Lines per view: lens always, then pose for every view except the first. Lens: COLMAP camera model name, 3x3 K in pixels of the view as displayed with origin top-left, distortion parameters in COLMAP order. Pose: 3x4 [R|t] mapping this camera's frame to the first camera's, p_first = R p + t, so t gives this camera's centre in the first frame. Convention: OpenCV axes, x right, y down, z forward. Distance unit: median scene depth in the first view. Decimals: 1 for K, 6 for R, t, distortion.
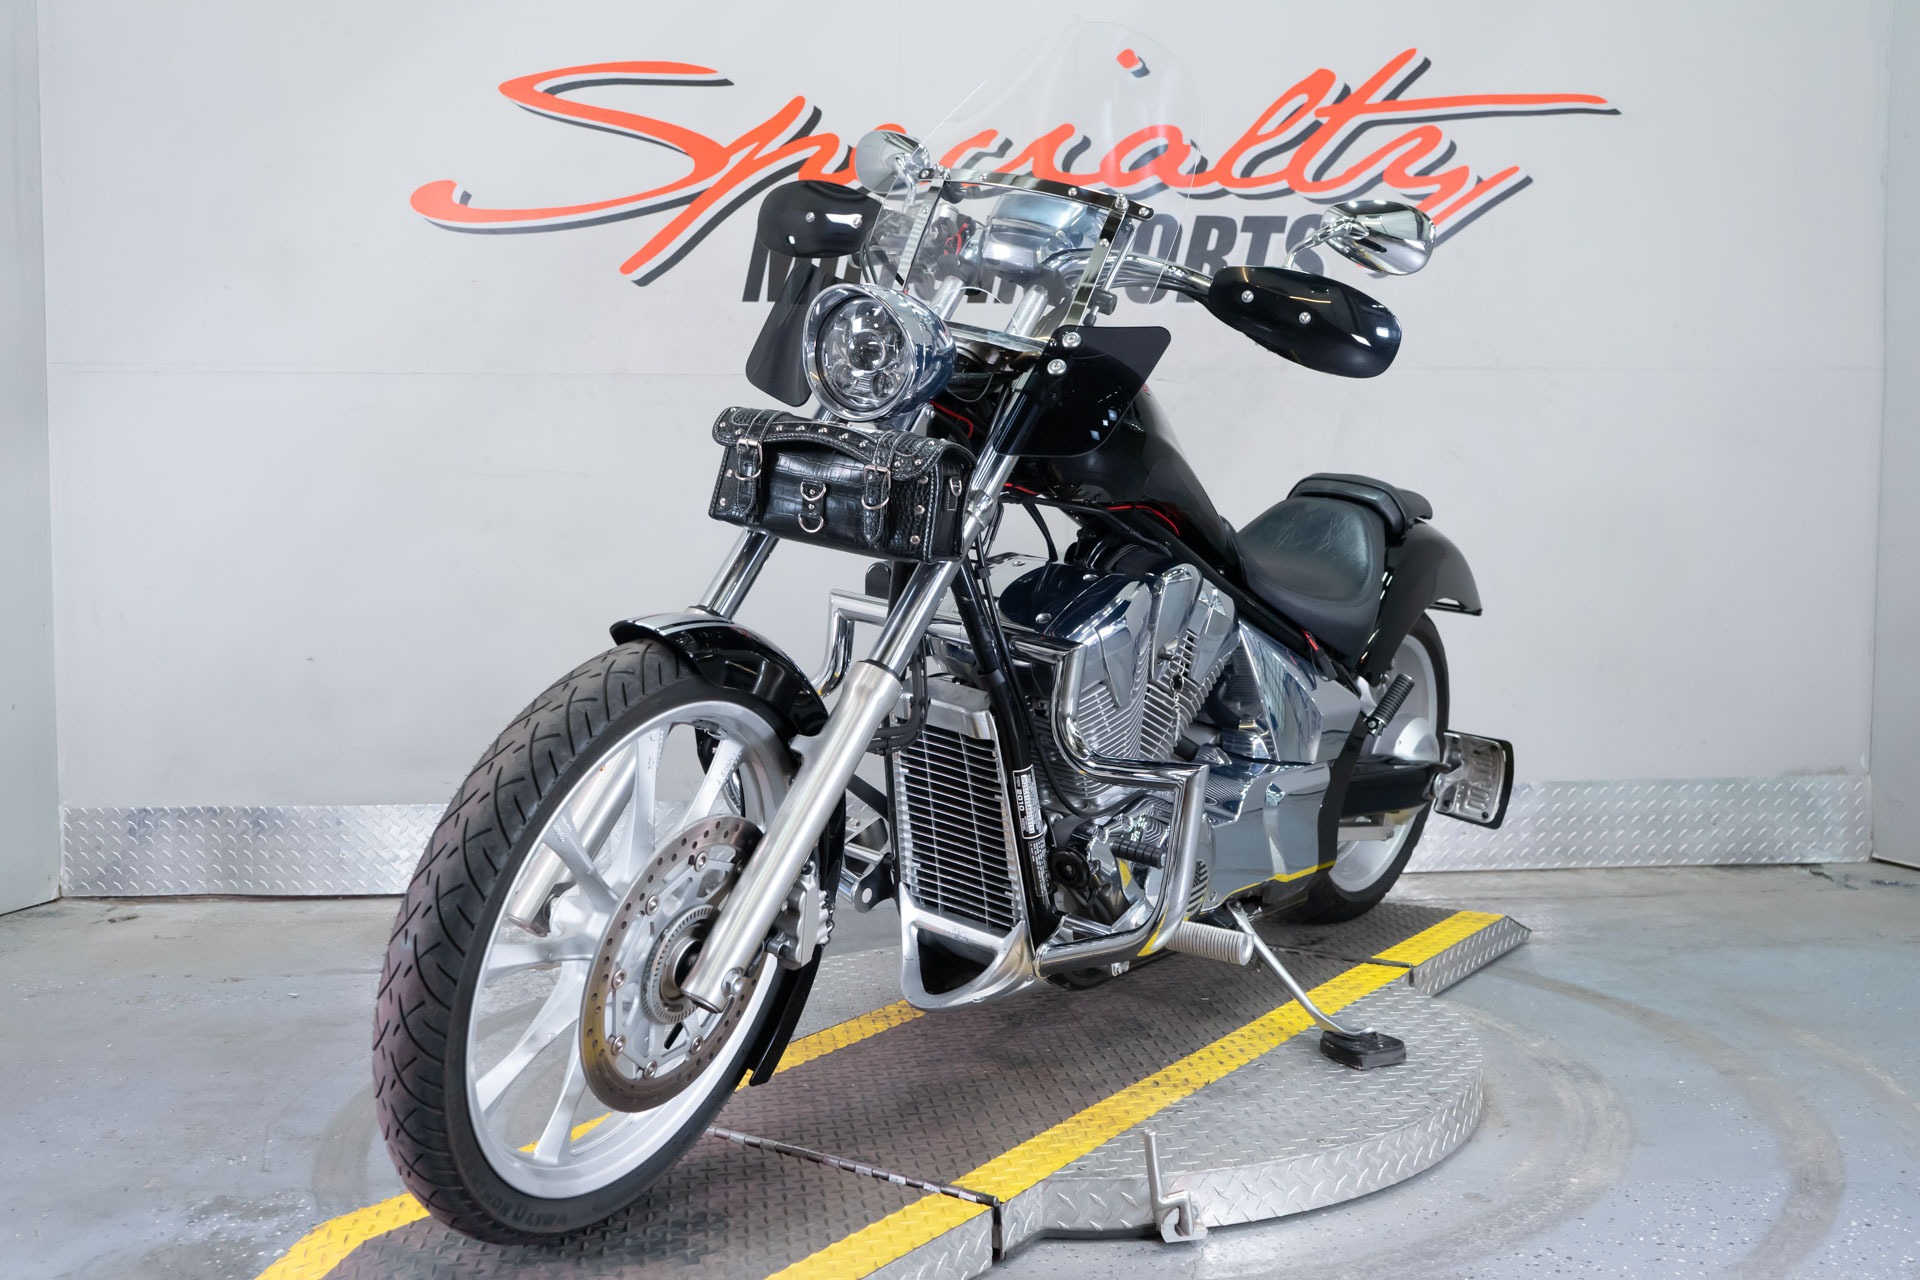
lens RADIAL K [[1879.1, 0, 960.0], [0, 1879.1, 640.0], [0, 0, 1]] dist [0.004808, 0.002872]
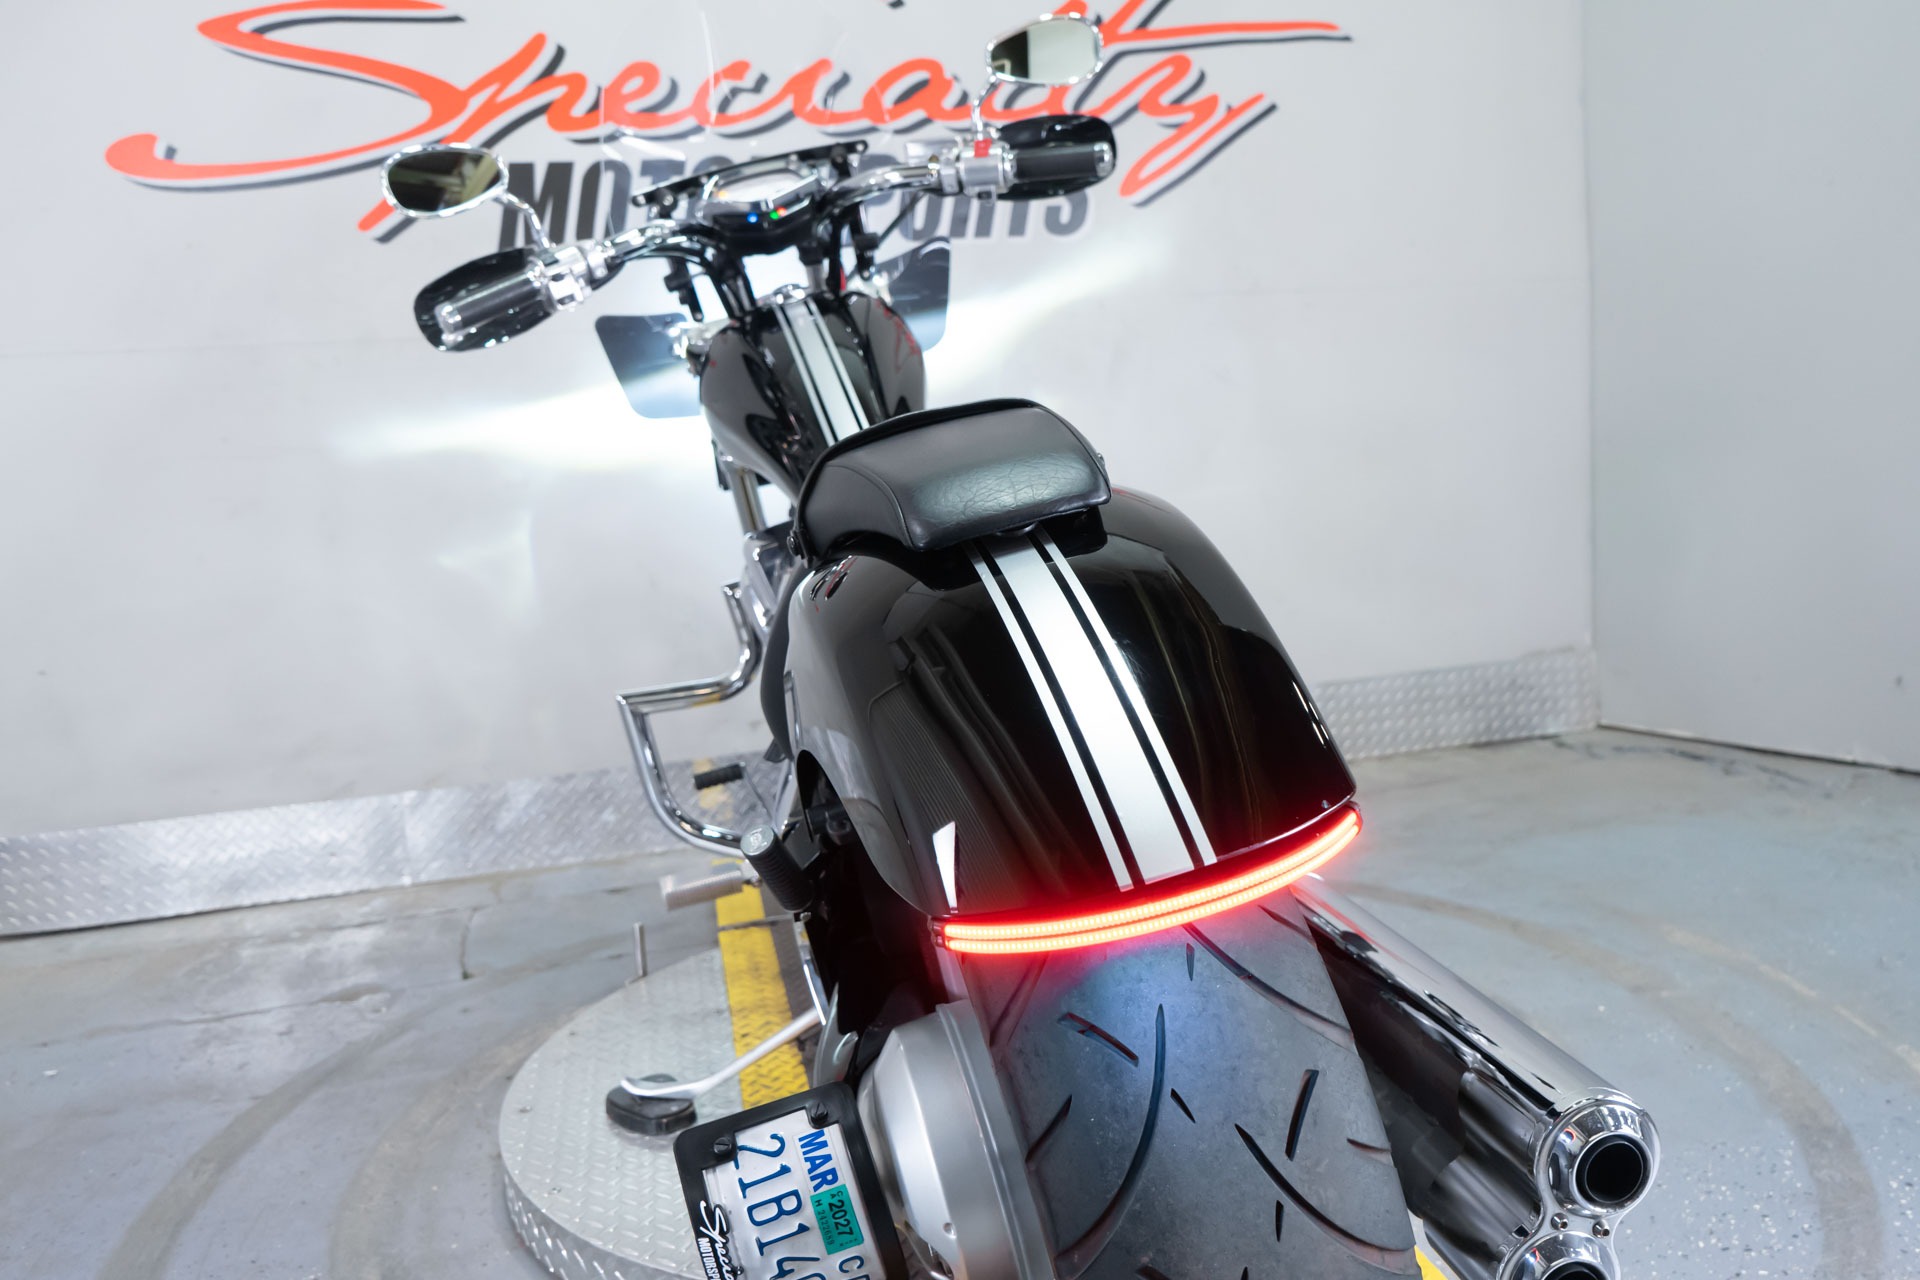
lens RADIAL K [[1539.5, 0, 960.0], [0, 1539.5, 640.0], [0, 0, 1]] dist [-0.002491, 0.009486]
pose [[0.979967, -0.085055, 0.180083, -0.043808], [0.075240, 0.995319, 0.060662, -0.017526], [-0.184400, -0.045897, 0.981779, 0.189716]]
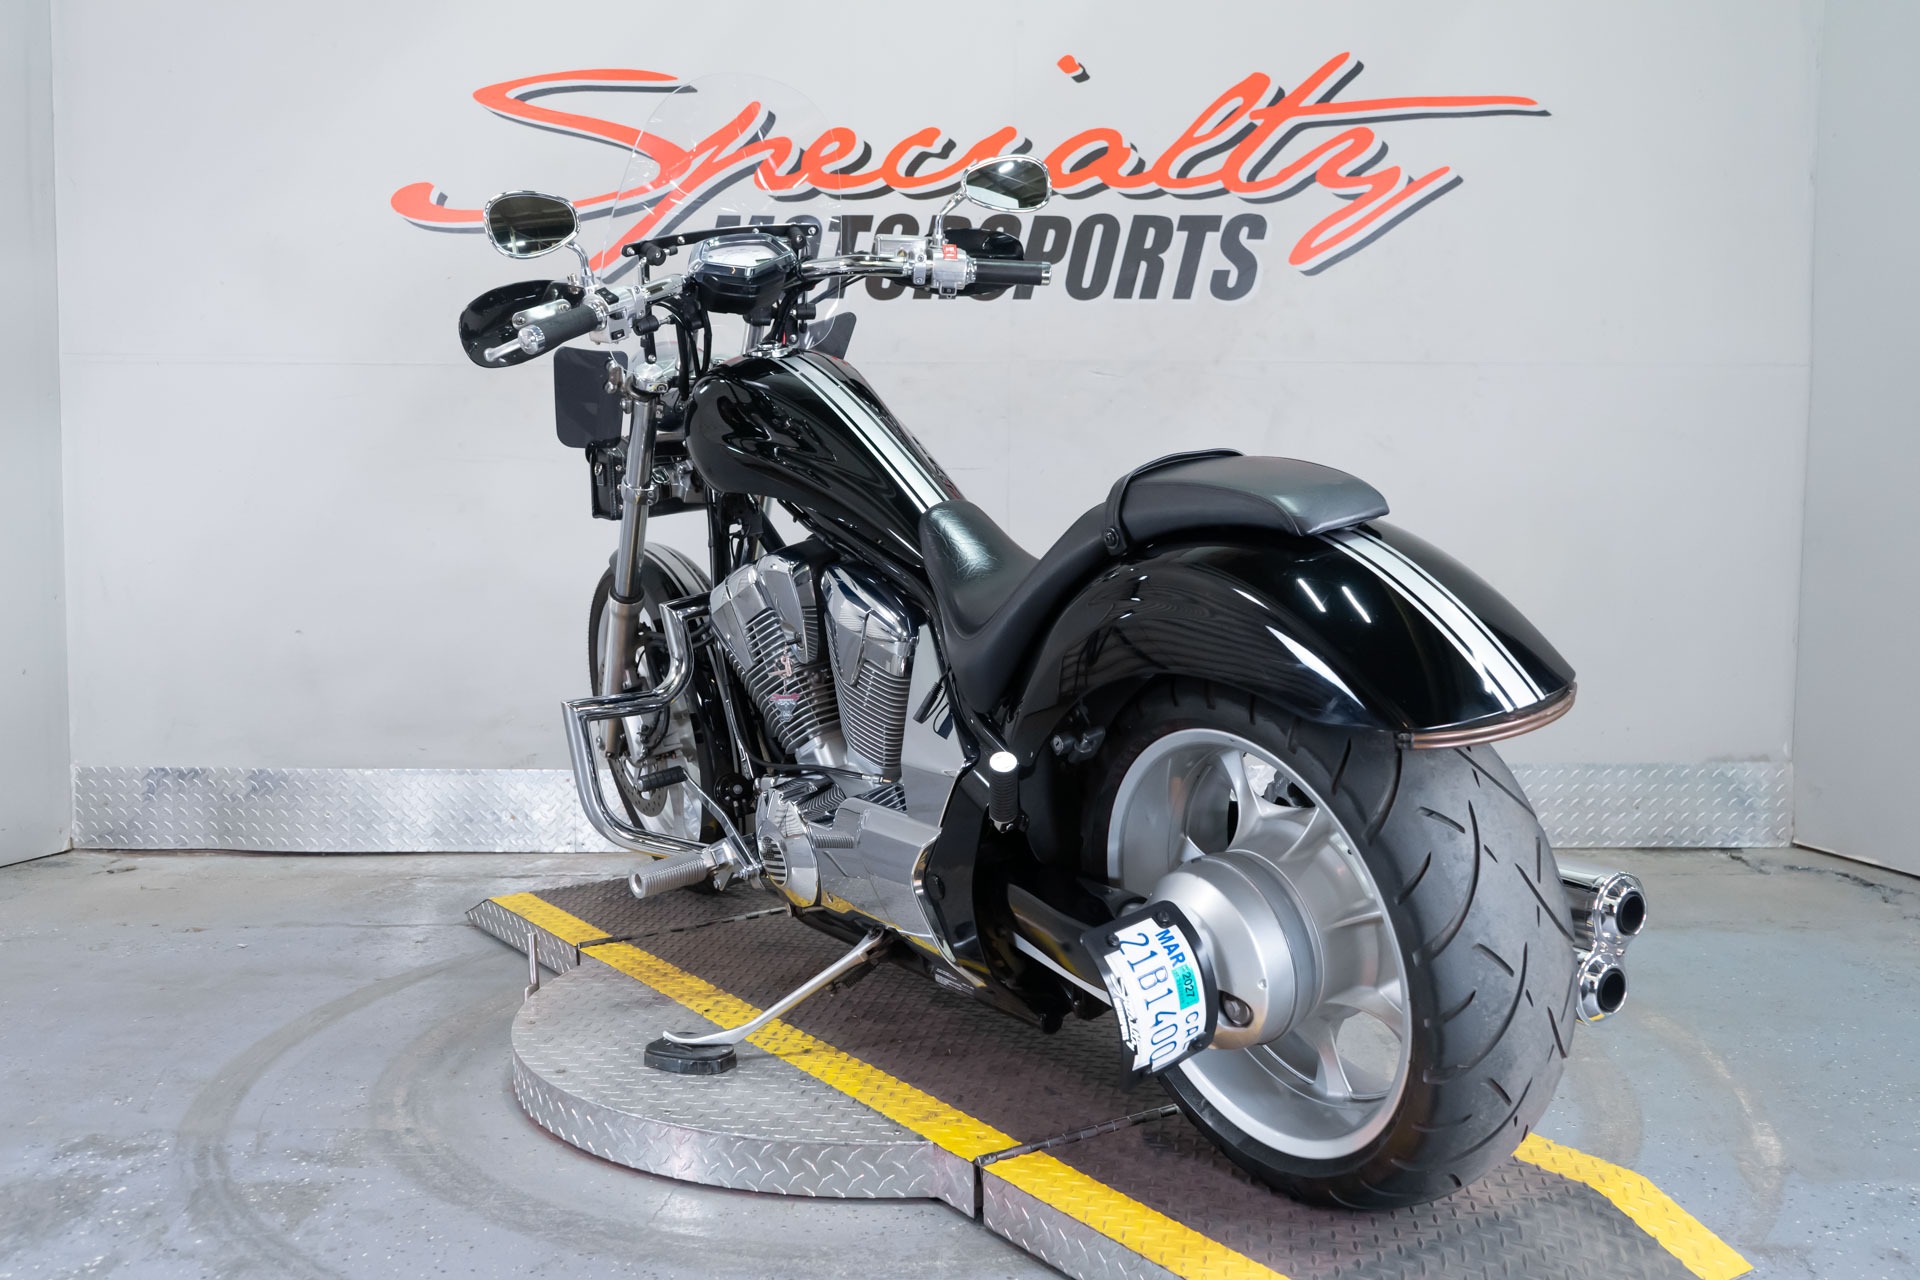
lens RADIAL K [[1770.3, 0, 960.0], [0, 1770.3, 640.0], [0, 0, 1]] dist [0.001236, -0.001003]
pose [[0.998382, 0.012059, -0.055571, 0.087161], [-0.011322, 0.999844, 0.013555, -0.002962], [0.055725, -0.012904, 0.998363, 0.014313]]
